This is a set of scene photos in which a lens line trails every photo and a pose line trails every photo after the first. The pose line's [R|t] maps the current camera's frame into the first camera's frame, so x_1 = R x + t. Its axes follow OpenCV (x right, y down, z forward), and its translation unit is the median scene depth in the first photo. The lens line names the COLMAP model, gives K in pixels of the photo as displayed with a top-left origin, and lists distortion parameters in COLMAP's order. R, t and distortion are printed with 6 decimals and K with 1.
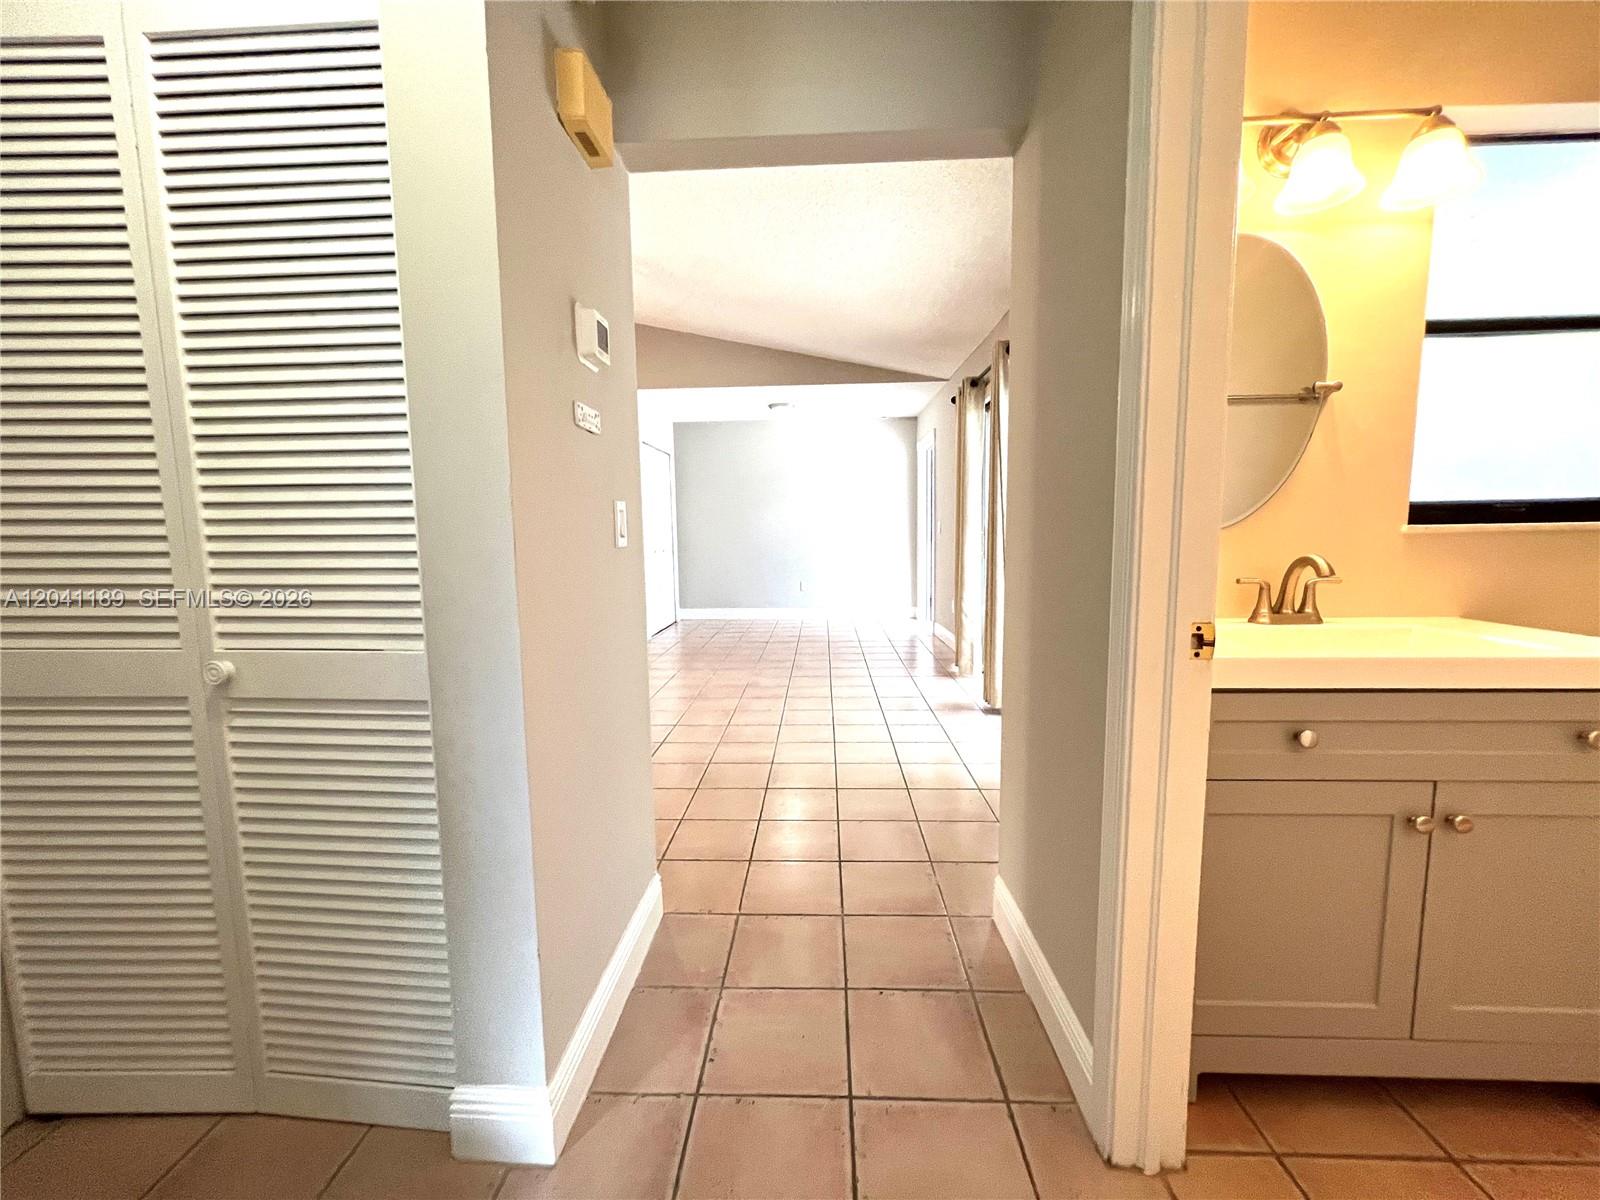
lens RADIAL K [[641.5, 0, 793.4], [0, 641.5, 587.1], [0, 0, 1]] dist [0.000169, -0.001030]
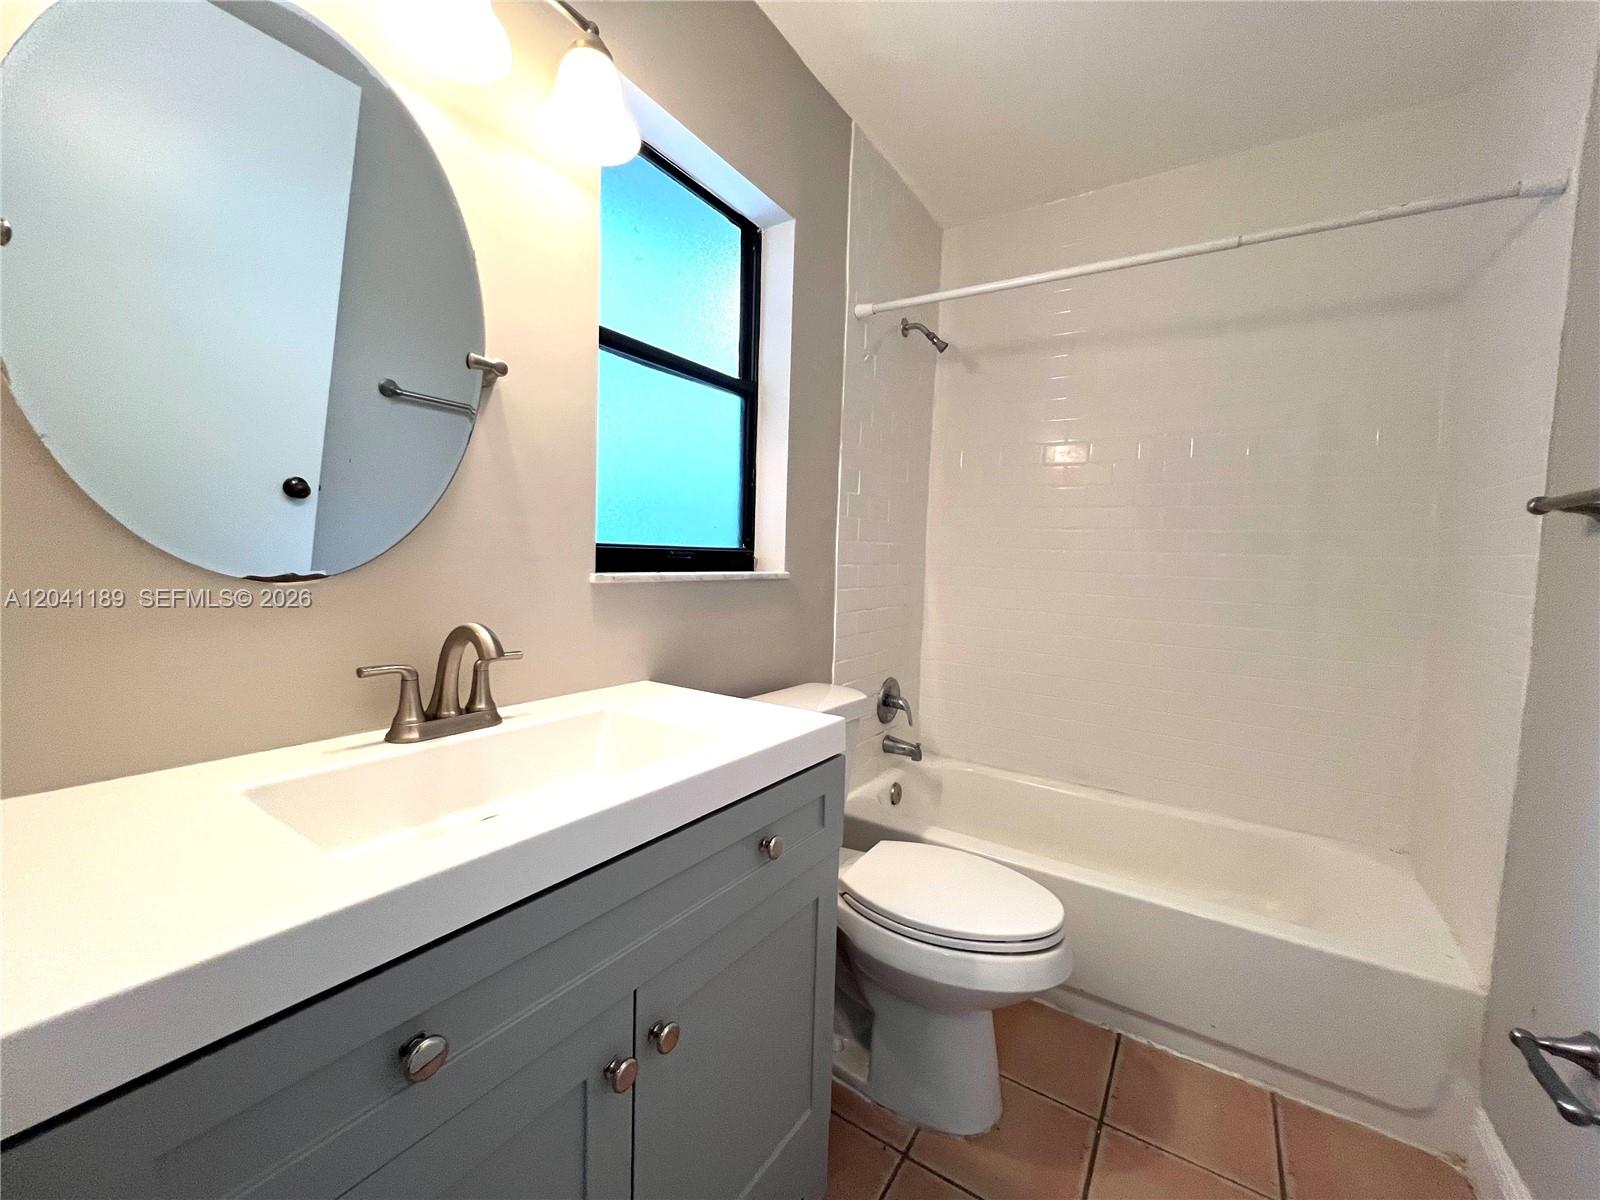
lens RADIAL K [[641.5, 0, 794.0], [0, 641.5, 601.3], [0, 0, 1]] dist [0.000169, -0.001030]
pose [[0.510135, -0.029676, 0.859582, 0.413403], [0.050102, 0.998733, 0.004746, -0.055876], [-0.858634, 0.040646, 0.510975, 0.396836]]
